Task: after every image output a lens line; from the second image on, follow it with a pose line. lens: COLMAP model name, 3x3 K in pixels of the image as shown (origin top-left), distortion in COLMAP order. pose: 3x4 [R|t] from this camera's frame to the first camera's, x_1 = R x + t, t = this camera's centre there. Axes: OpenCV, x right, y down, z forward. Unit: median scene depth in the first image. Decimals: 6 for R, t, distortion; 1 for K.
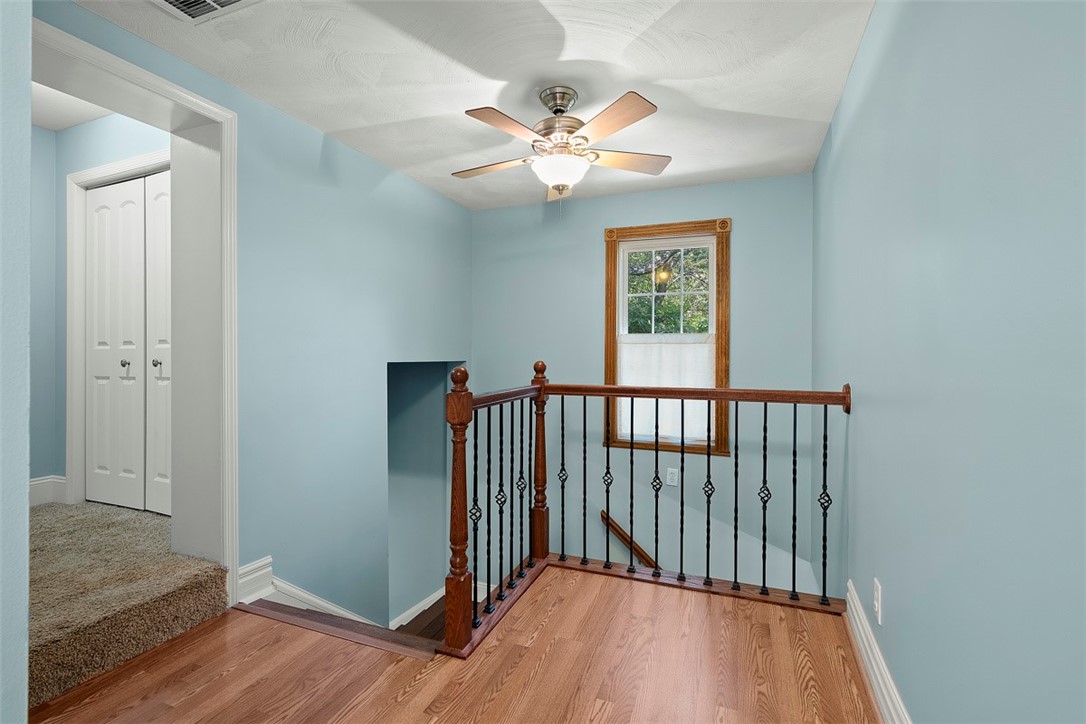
lens RADIAL K [[498.1, 0, 546.3], [0, 498.1, 363.1], [0, 0, 1]] dist [-0.008492, 0.000984]
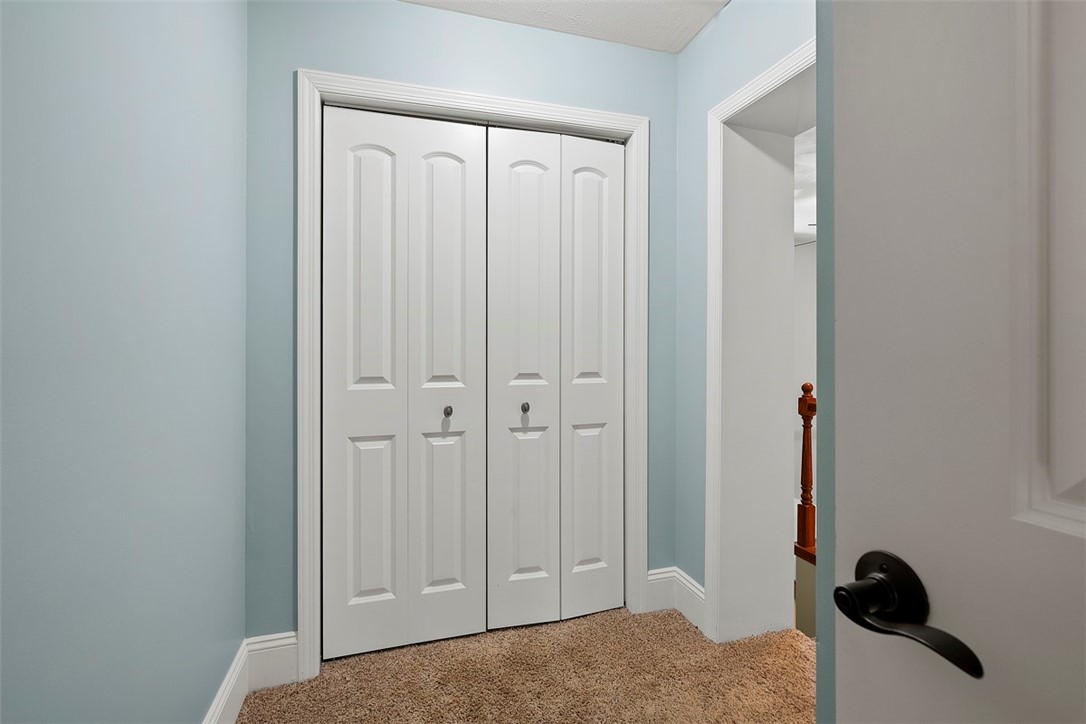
lens RADIAL K [[498.1, 0, 543.3], [0, 498.1, 353.8], [0, 0, 1]] dist [-0.008492, 0.000984]
pose [[0.778806, -0.005938, 0.627236, -1.152949], [0.007949, 0.999968, -0.000402, -0.071143], [-0.627214, 0.005299, 0.778829, 0.430317]]
